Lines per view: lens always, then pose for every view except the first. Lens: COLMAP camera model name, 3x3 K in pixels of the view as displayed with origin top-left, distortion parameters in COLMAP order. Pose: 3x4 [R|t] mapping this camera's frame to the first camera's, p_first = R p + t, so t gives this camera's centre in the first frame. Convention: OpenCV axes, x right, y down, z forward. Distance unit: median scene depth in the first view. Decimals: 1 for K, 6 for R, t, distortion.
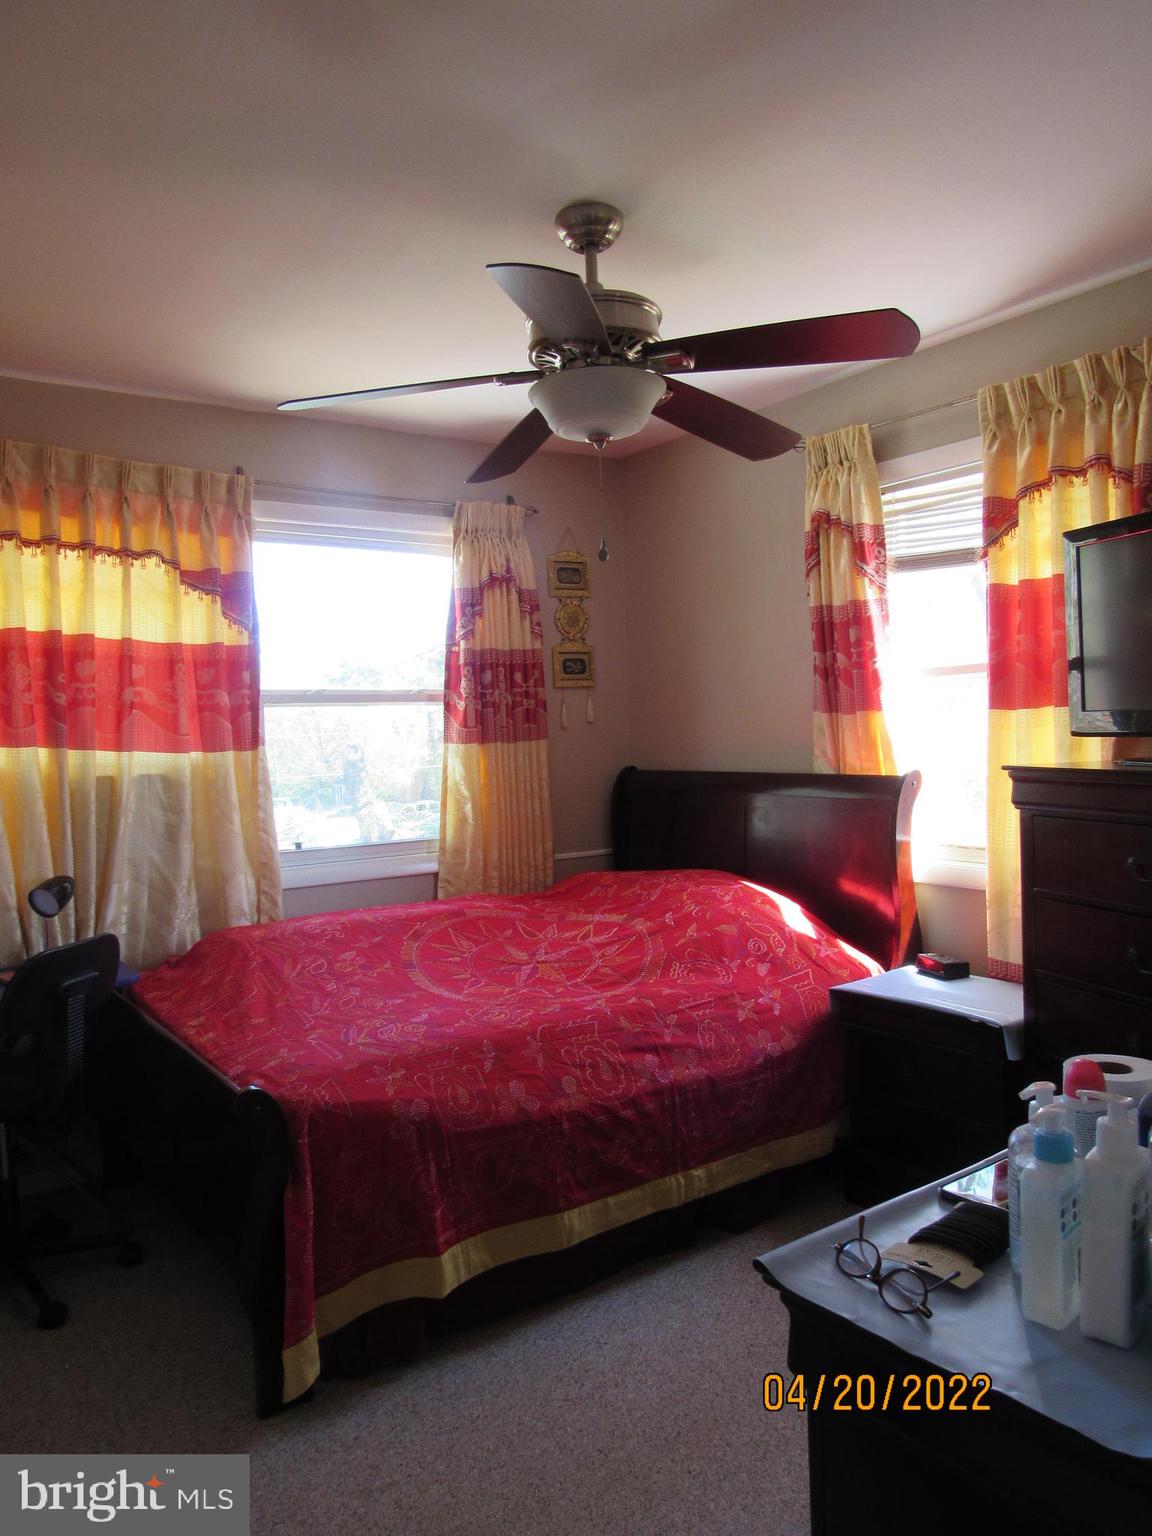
lens RADIAL K [[1086.3, 0, 587.5], [0, 1086.3, 775.5], [0, 0, 1]] dist [-0.038718, 0.024931]
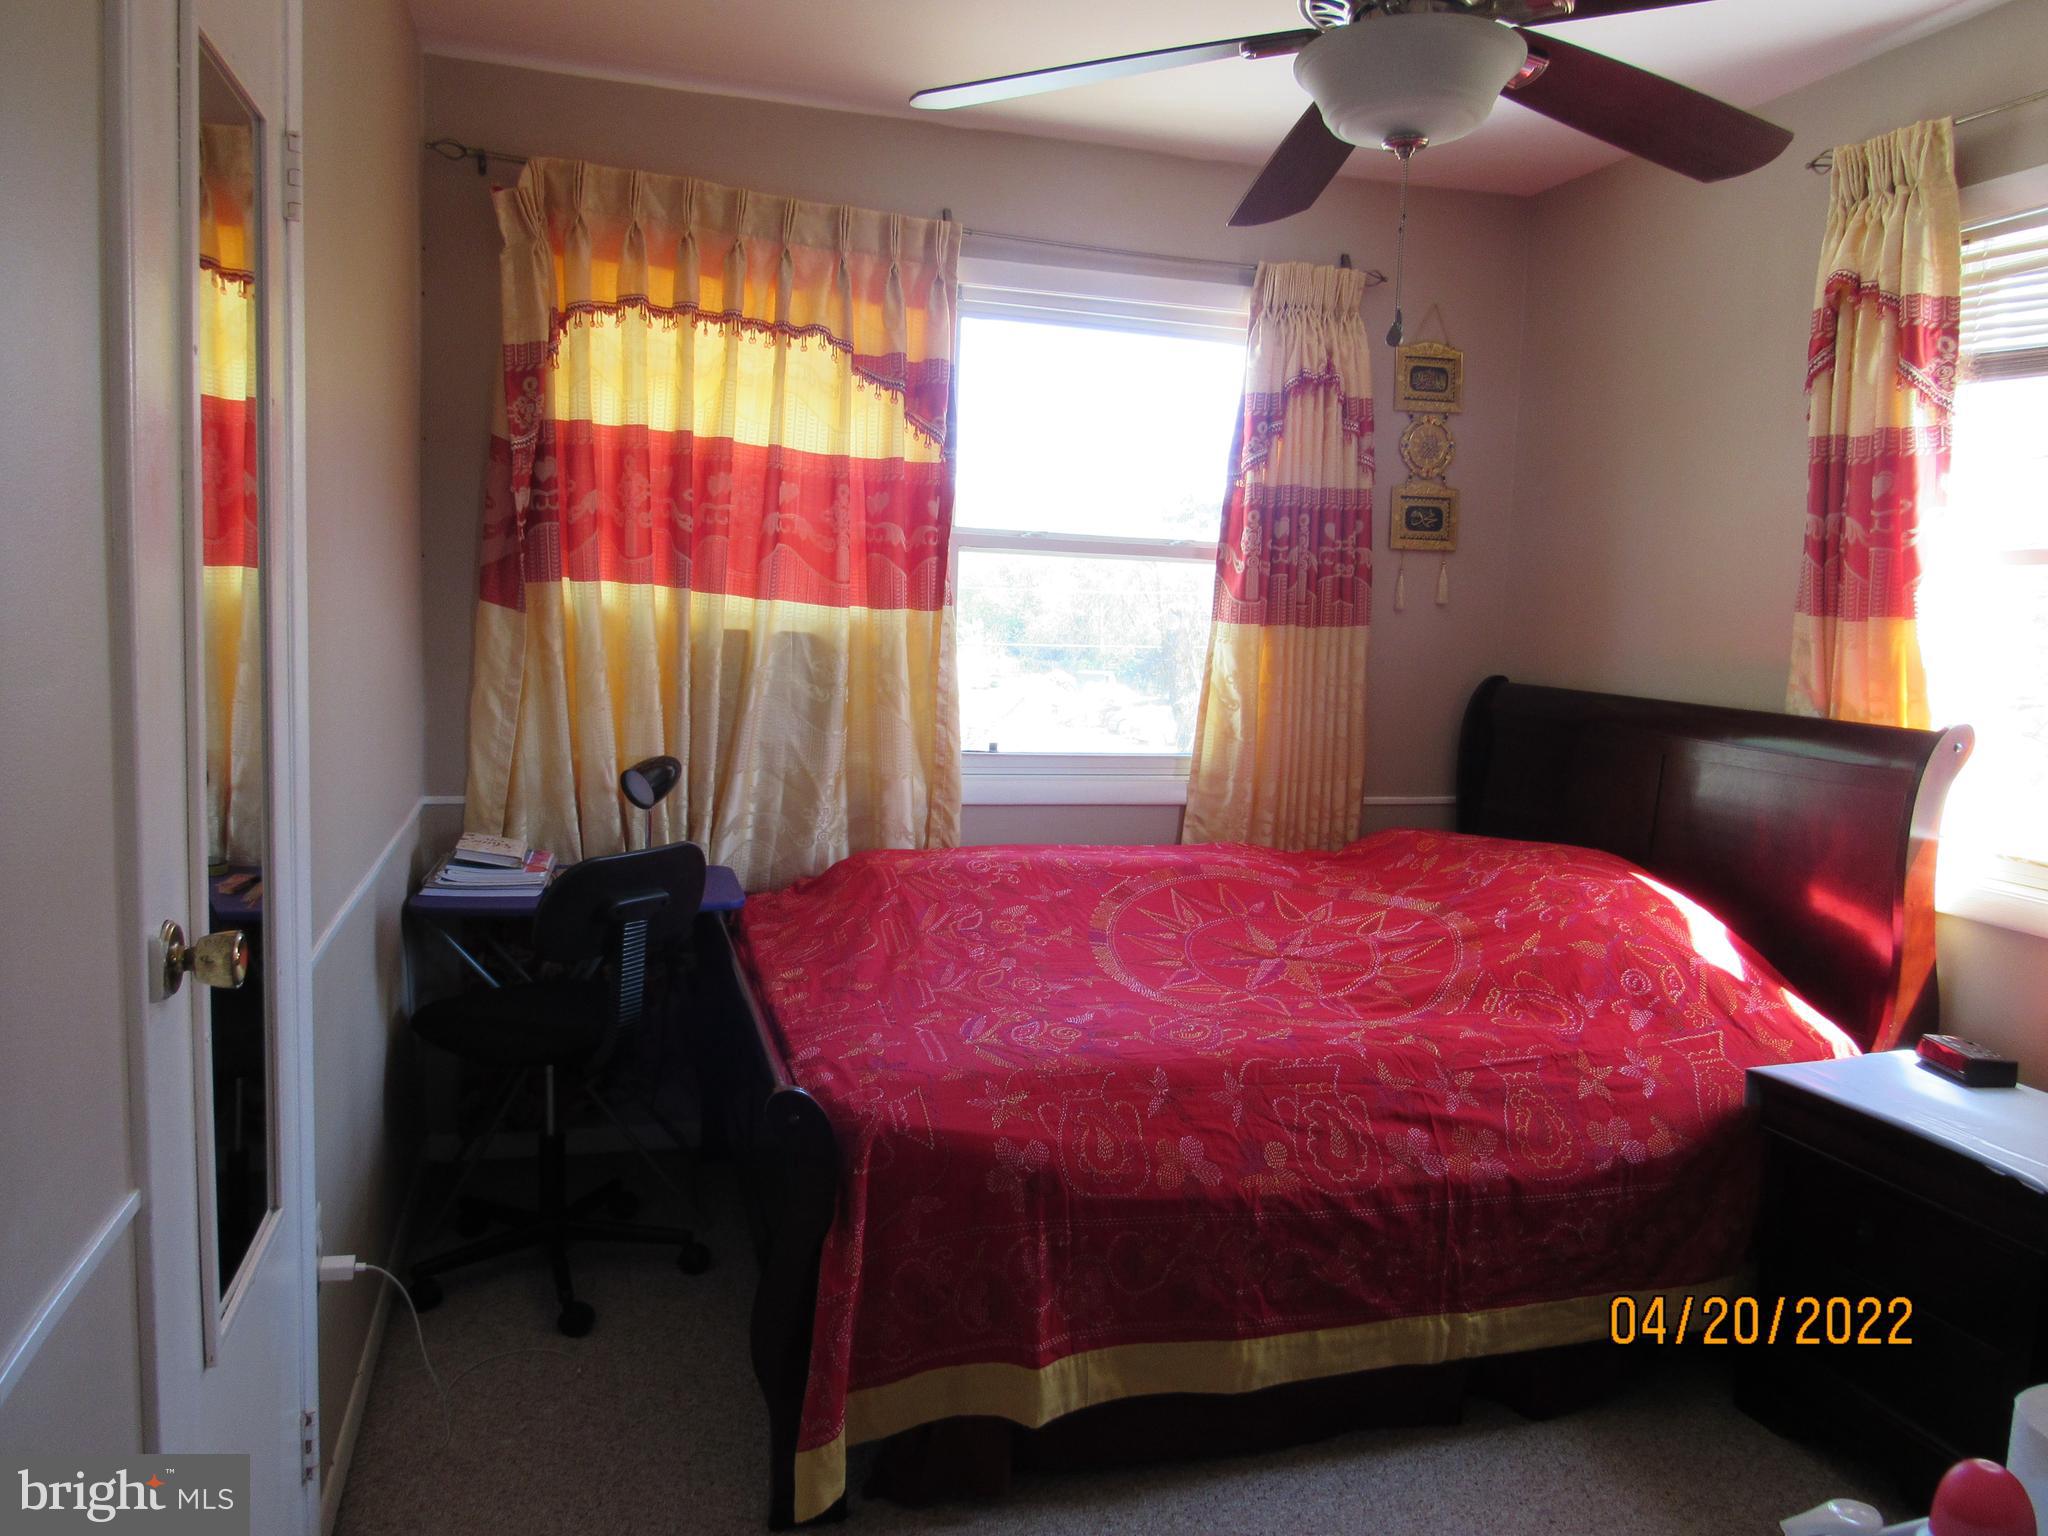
lens RADIAL K [[1448.4, 0, 1037.3], [0, 1448.4, 775.8], [0, 0, 1]] dist [-0.038718, 0.024931]
pose [[0.945465, 0.105890, -0.308031, 0.070894], [-0.081199, 0.992449, 0.091938, -0.008584], [0.315440, -0.061912, 0.946924, 0.107575]]
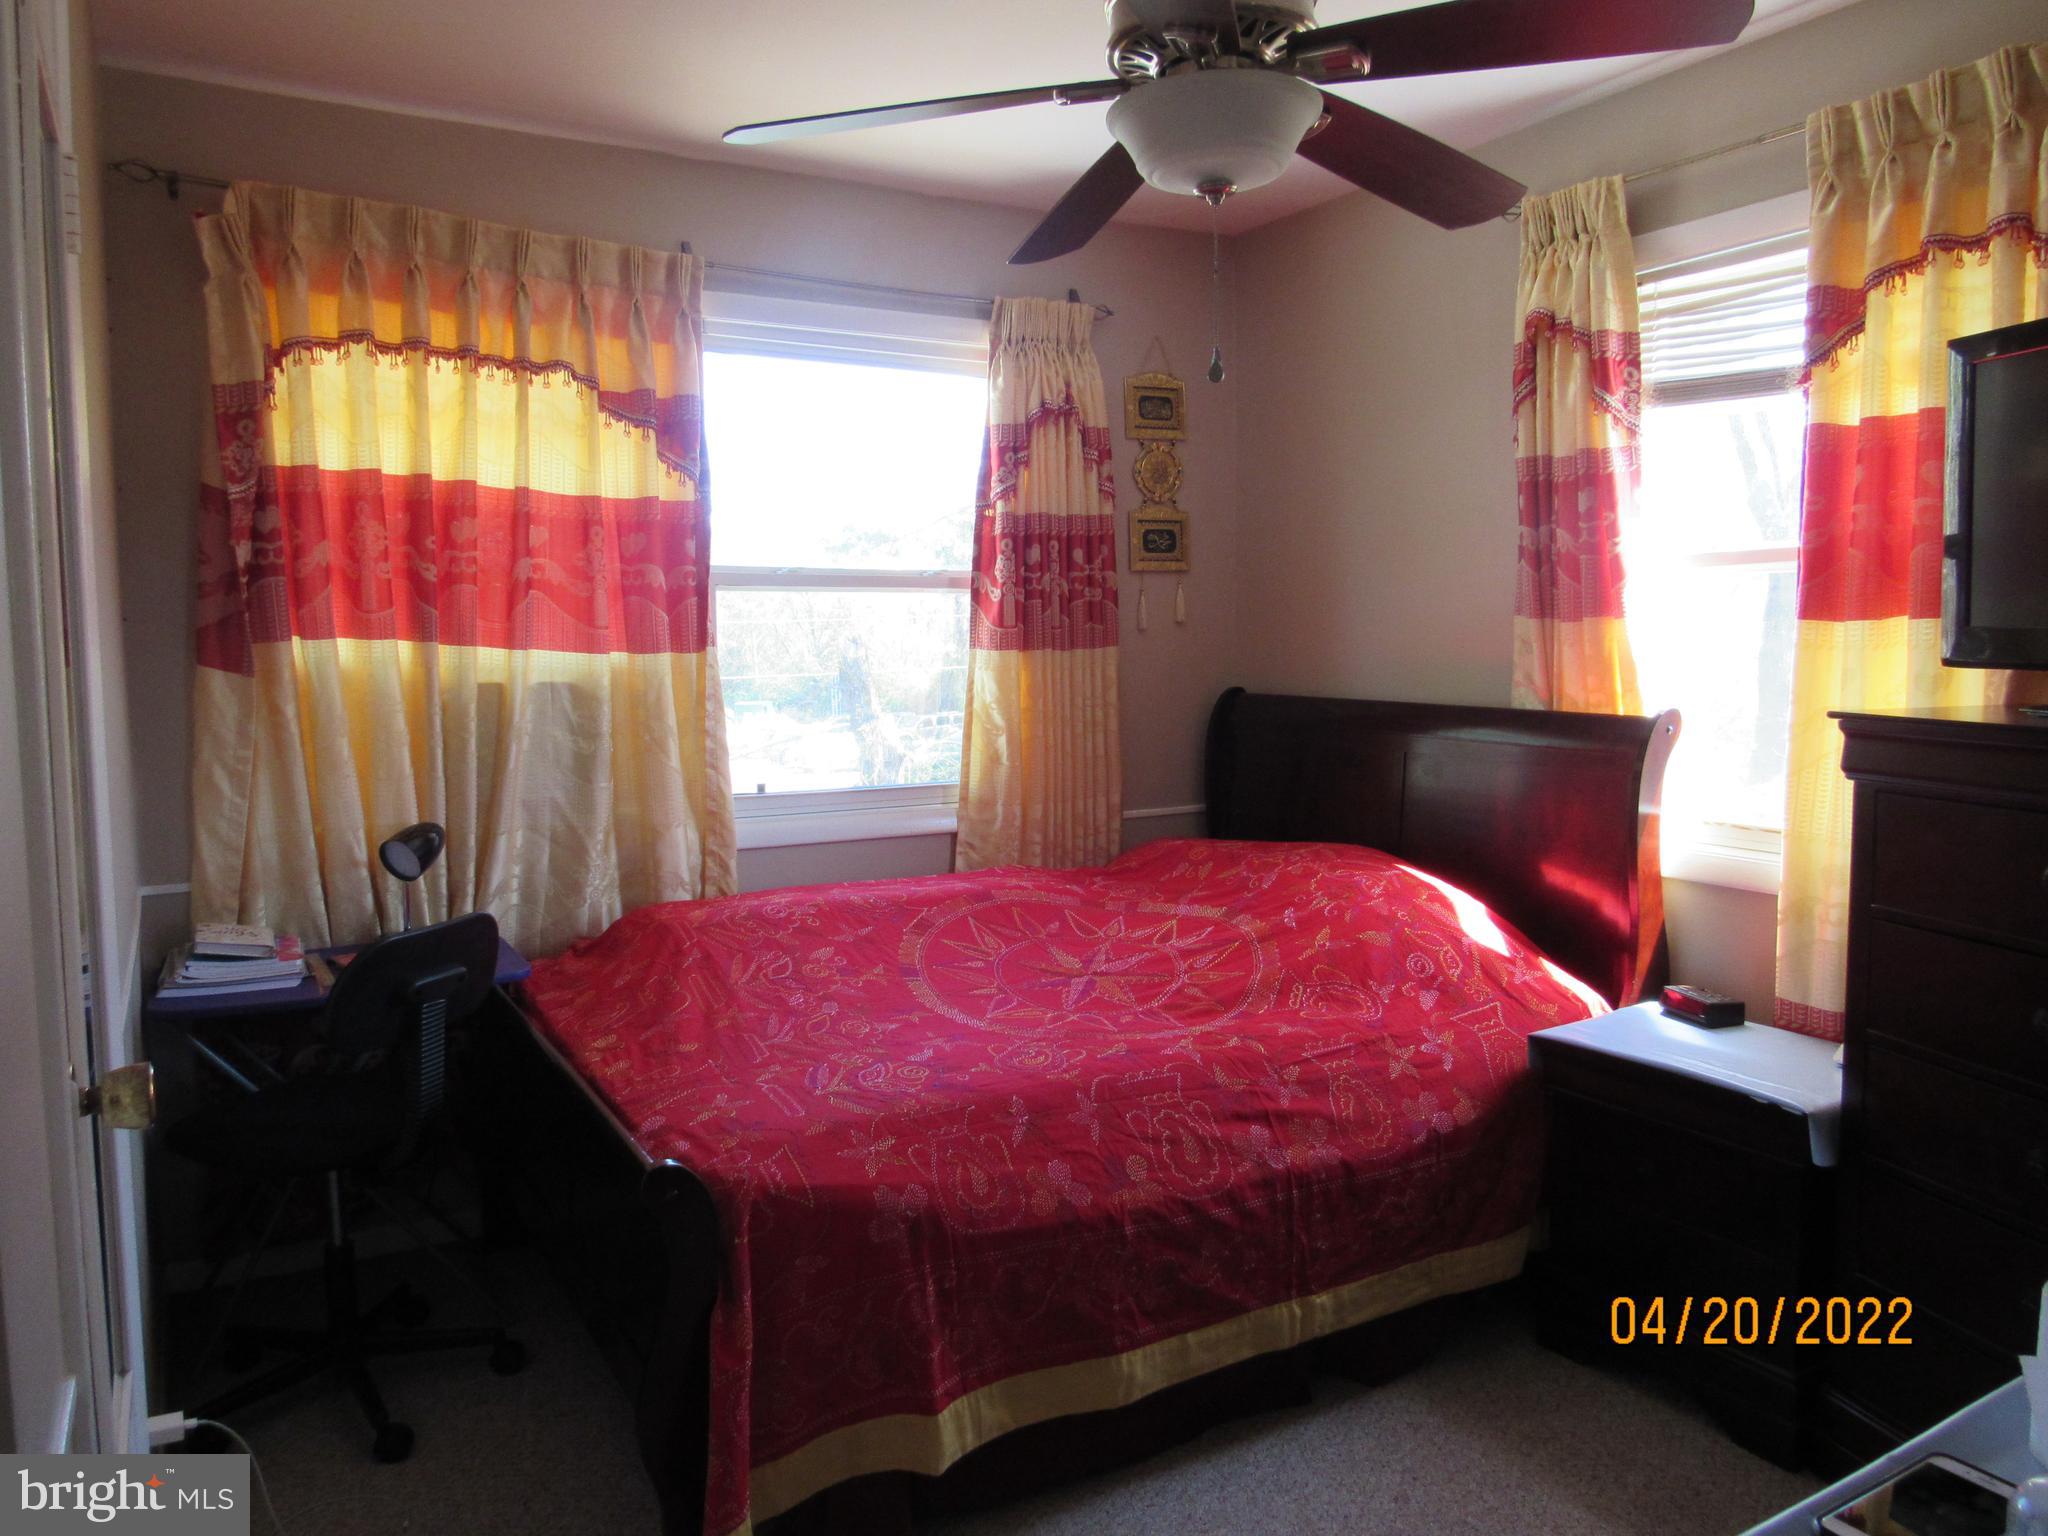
lens RADIAL K [[1448.4, 0, 1033.0], [0, 1448.4, 772.5], [0, 0, 1]] dist [-0.038718, 0.024931]
pose [[0.995428, 0.033765, -0.089344, -0.006851], [-0.028459, 0.997791, 0.060020, -0.008479], [0.091173, -0.057203, 0.994191, 0.089842]]
